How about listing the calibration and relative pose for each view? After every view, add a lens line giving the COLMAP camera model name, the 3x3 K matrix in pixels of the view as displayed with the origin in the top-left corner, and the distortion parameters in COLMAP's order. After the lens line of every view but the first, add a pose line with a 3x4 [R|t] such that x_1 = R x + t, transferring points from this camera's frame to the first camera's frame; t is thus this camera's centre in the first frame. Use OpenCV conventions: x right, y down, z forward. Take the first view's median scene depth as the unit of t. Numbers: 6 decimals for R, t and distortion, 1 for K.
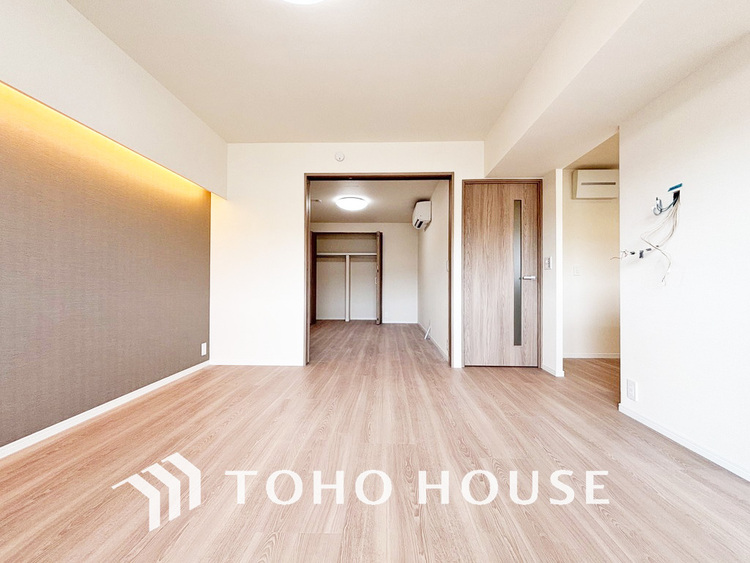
lens RADIAL K [[306.3, 0, 375.0], [0, 306.3, 281.5], [0, 0, 1]] dist [-0.000782, 0.000184]
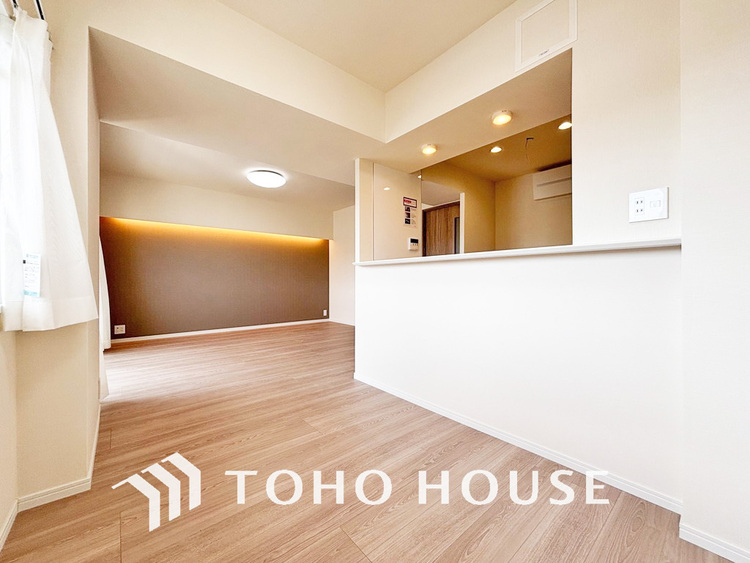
lens RADIAL K [[306.3, 0, 375.0], [0, 306.3, 281.5], [0, 0, 1]] dist [-0.000782, 0.000184]
pose [[0.669532, -0.000365, -0.742783, 1.217113], [0.012102, 0.999873, 0.010417, -0.010093], [0.742685, -0.015963, 0.669451, -0.142555]]
